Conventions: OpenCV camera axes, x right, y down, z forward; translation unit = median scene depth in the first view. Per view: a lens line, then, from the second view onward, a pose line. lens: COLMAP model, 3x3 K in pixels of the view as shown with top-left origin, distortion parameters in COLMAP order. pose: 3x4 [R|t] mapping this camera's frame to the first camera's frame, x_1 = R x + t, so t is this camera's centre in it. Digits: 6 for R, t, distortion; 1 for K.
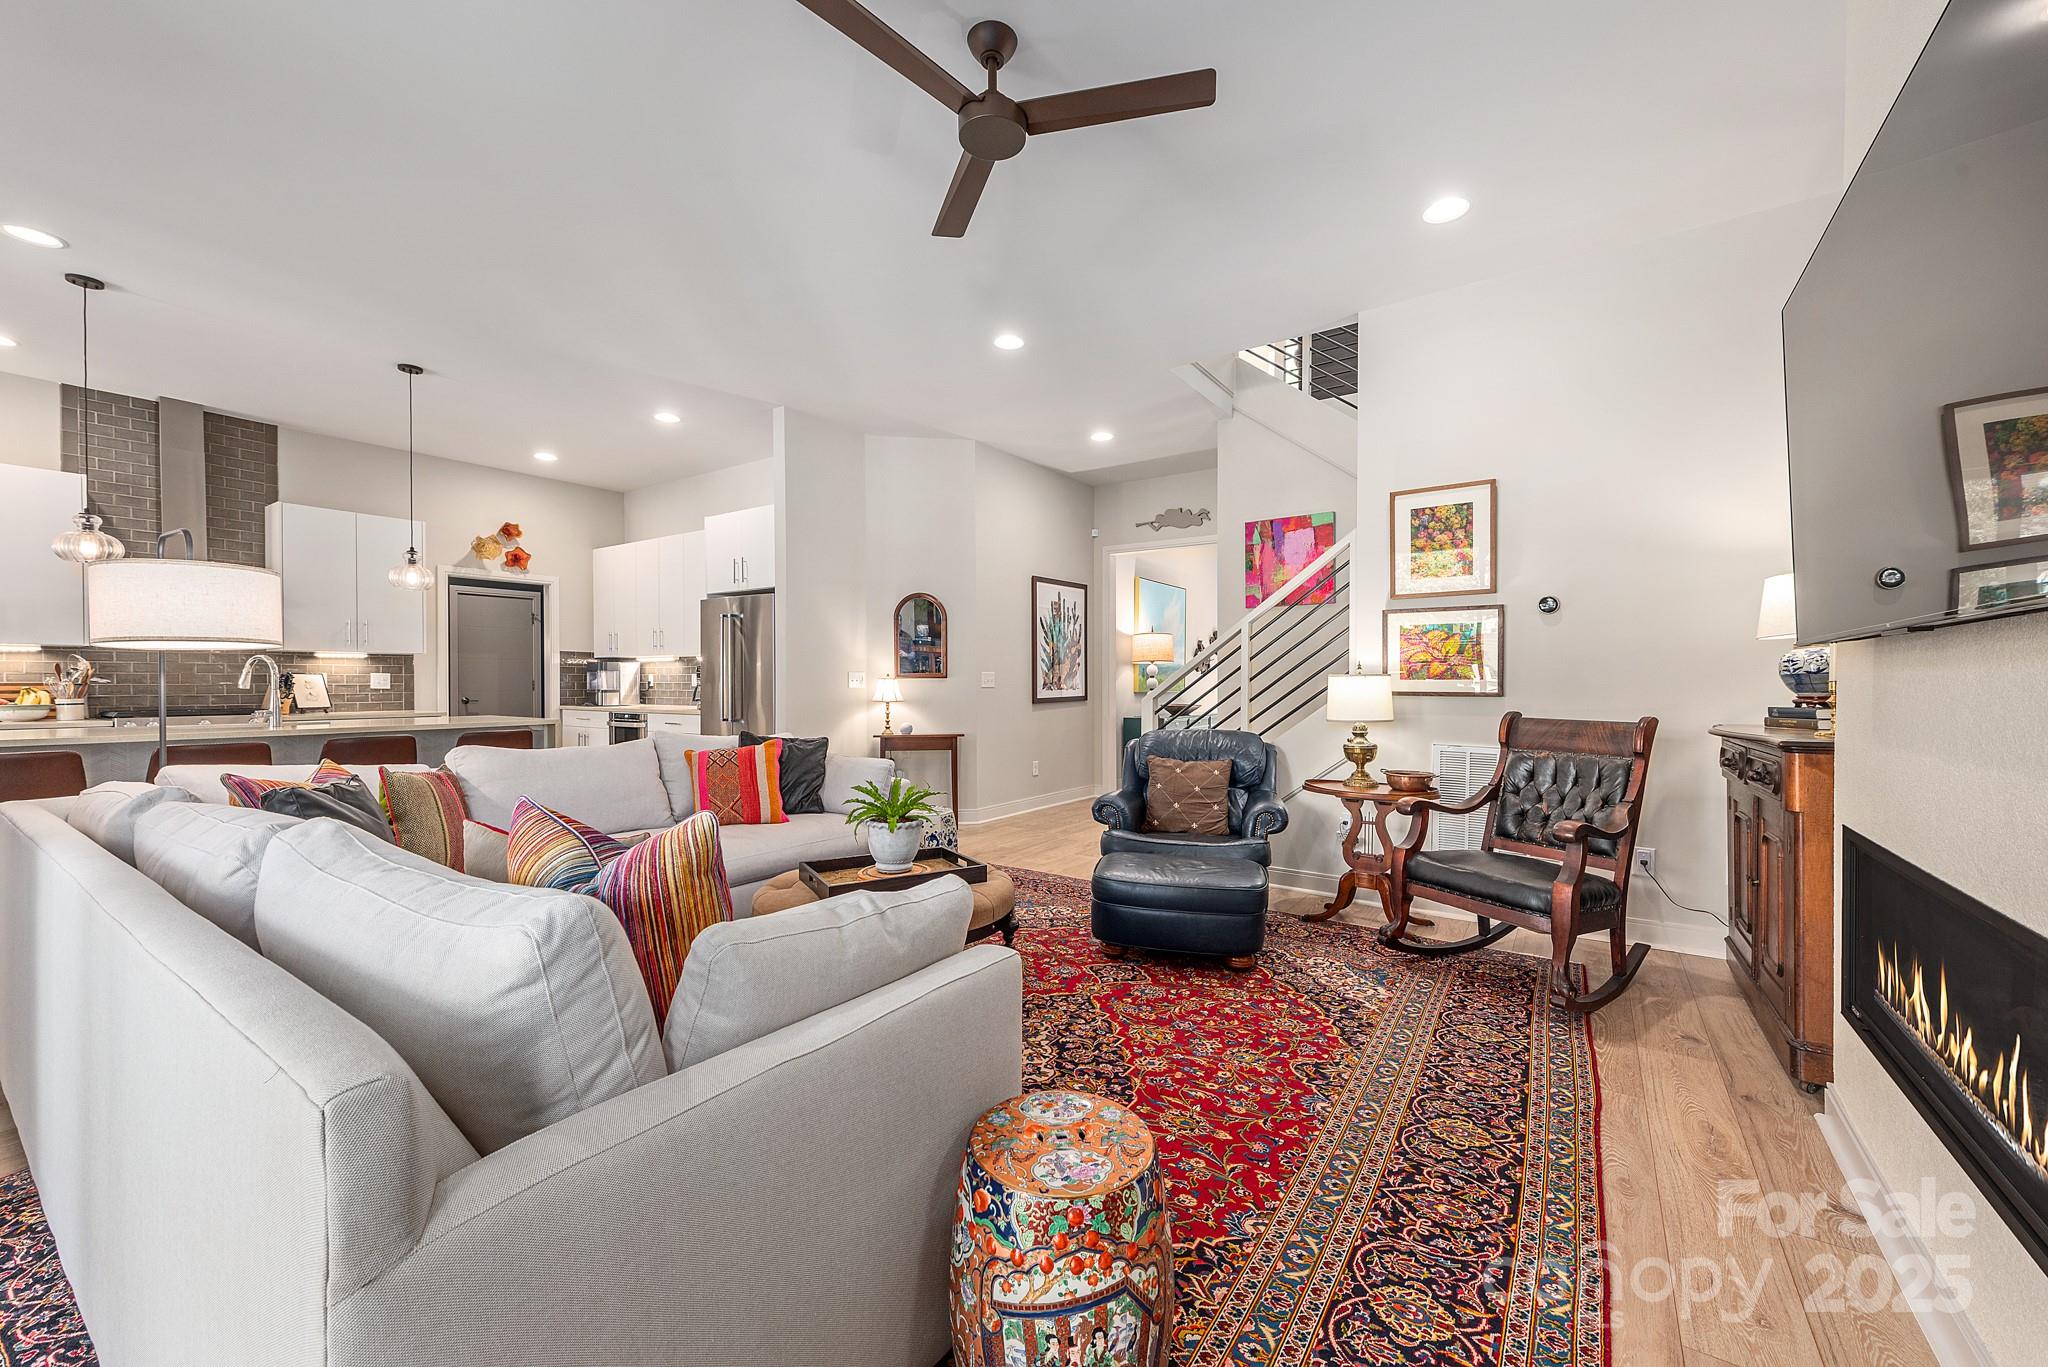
lens RADIAL K [[800.5, 0, 1036.6], [0, 800.5, 692.7], [0, 0, 1]] dist [0.003762, -0.000825]
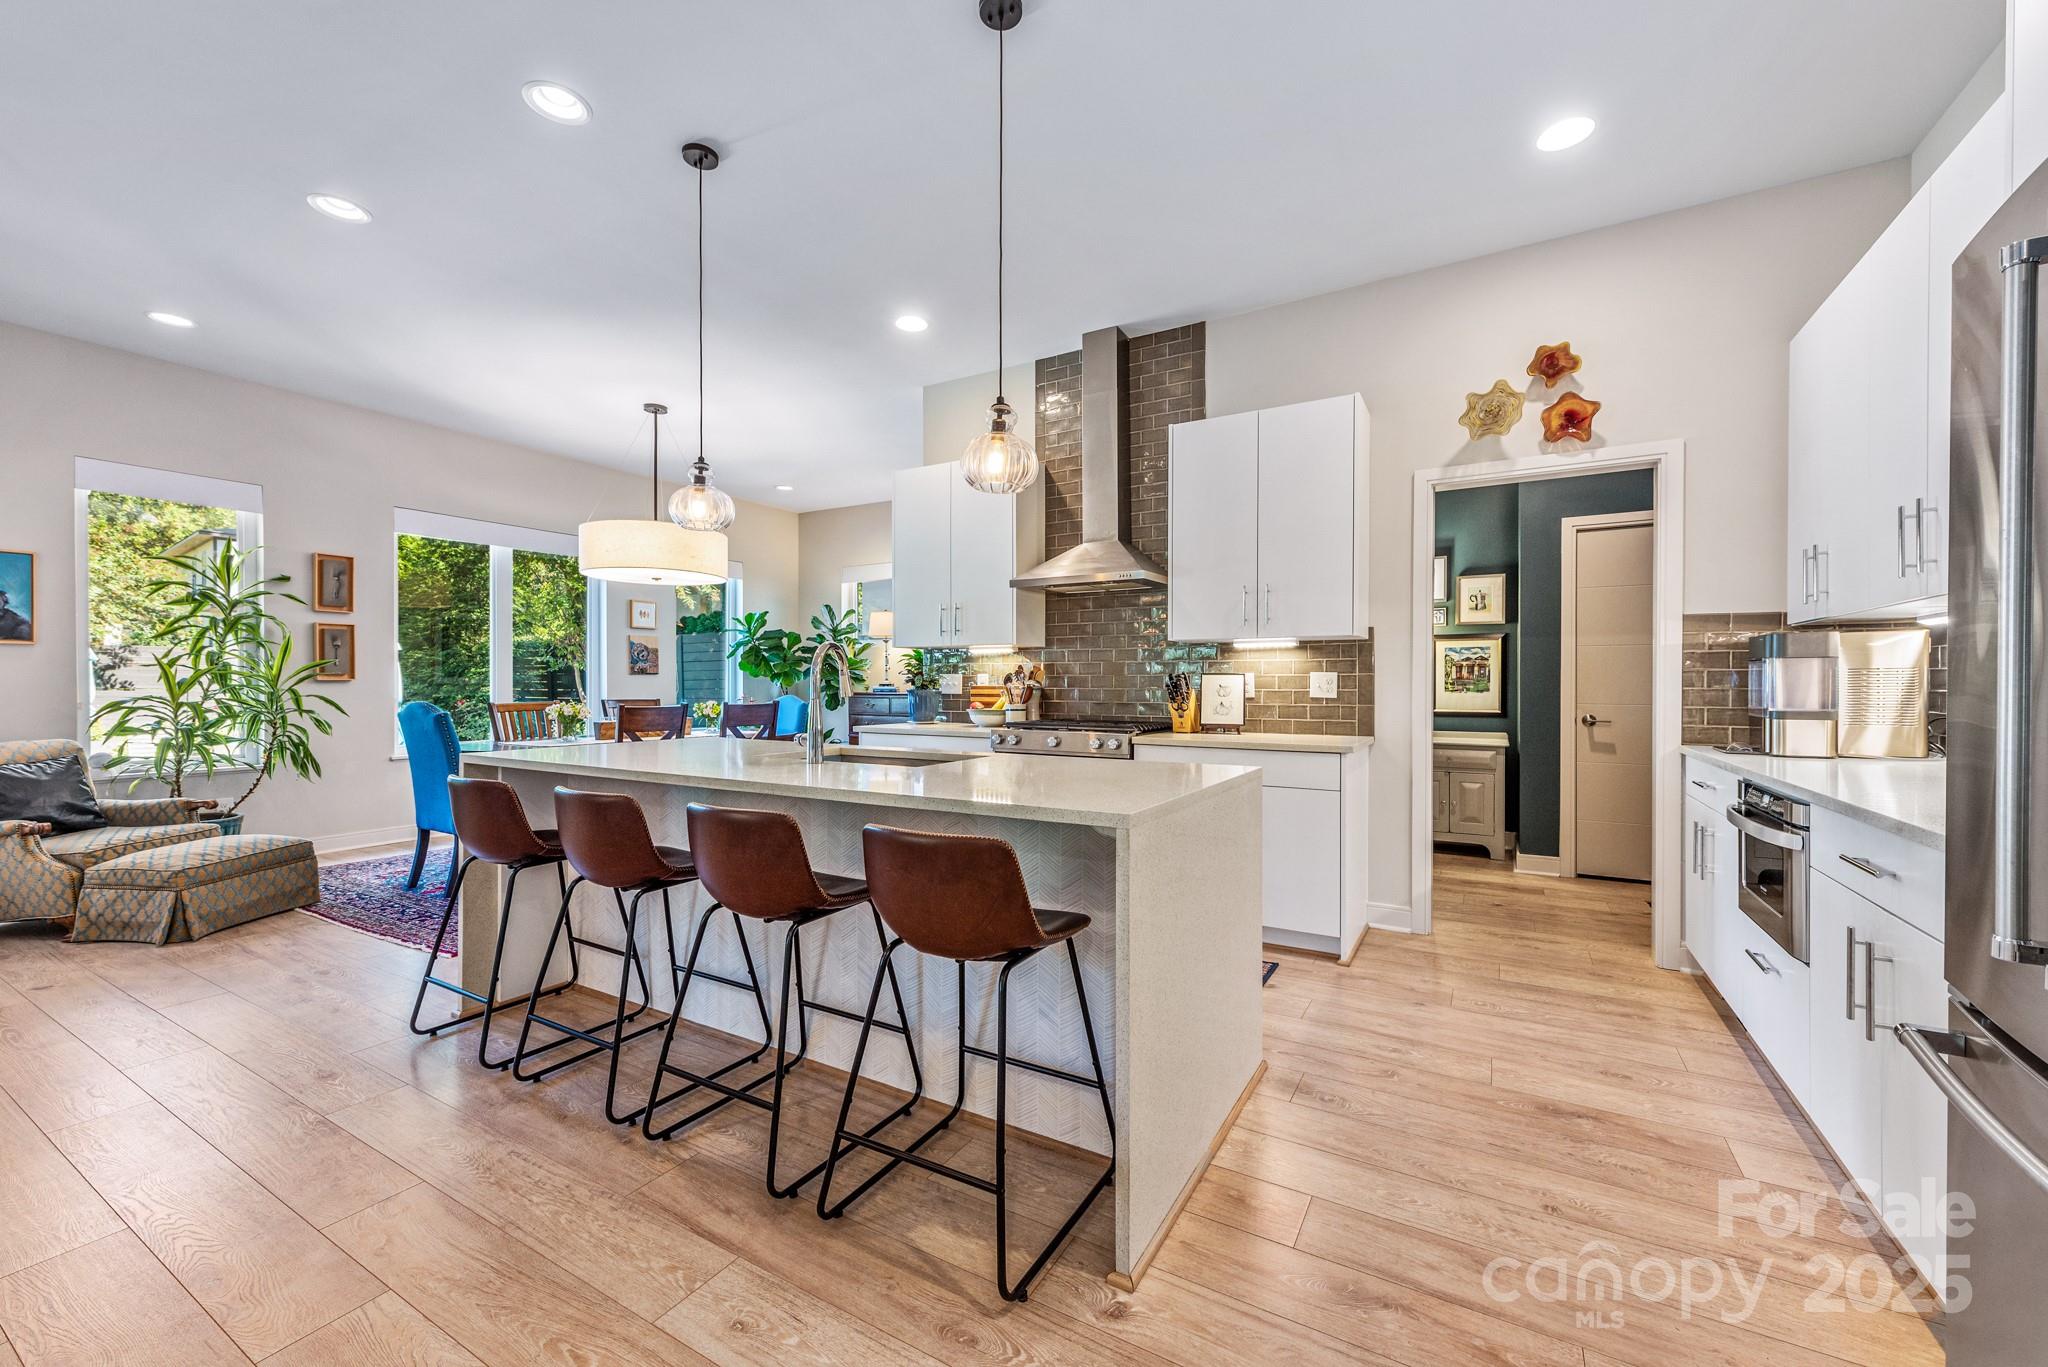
lens RADIAL K [[800.5, 0, 1030.1], [0, 800.5, 686.4], [0, 0, 1]] dist [0.003762, -0.000825]
pose [[0.074799, 0.002002, -0.997197, -0.279666], [-0.015419, 0.999881, 0.000851, -0.012585], [0.997079, 0.015312, 0.074821, 0.866689]]
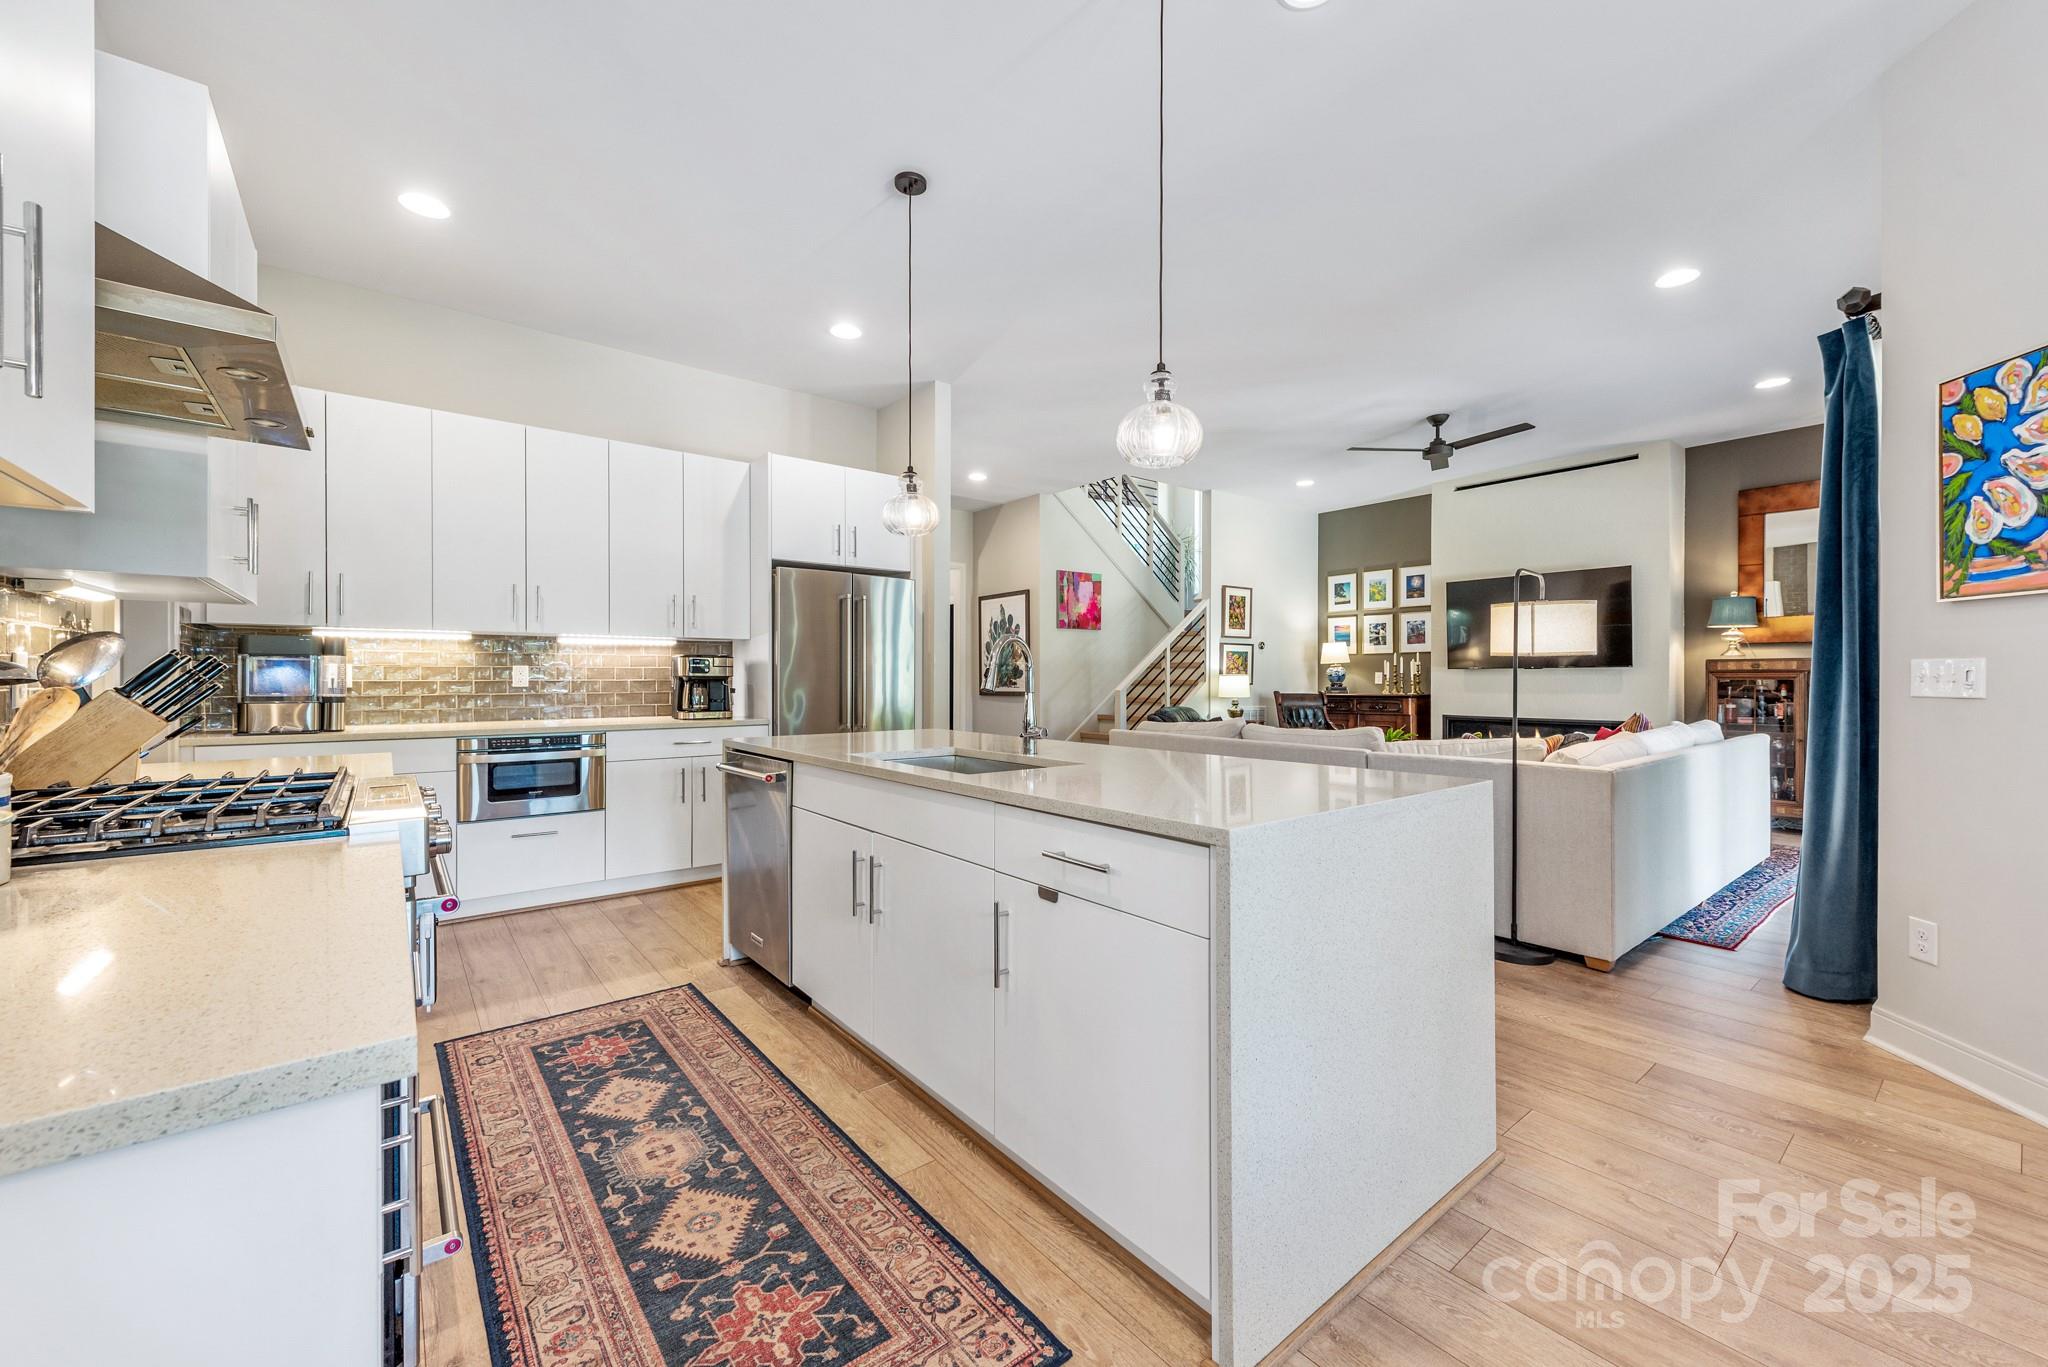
lens RADIAL K [[800.5, 0, 1039.4], [0, 800.5, 678.4], [0, 0, 1]] dist [0.003762, -0.000825]
pose [[0.279598, -0.000947, 0.960117, -1.192804], [0.011413, 0.999932, -0.002337, -0.010198], [-0.960049, 0.011611, 0.279590, 0.642311]]
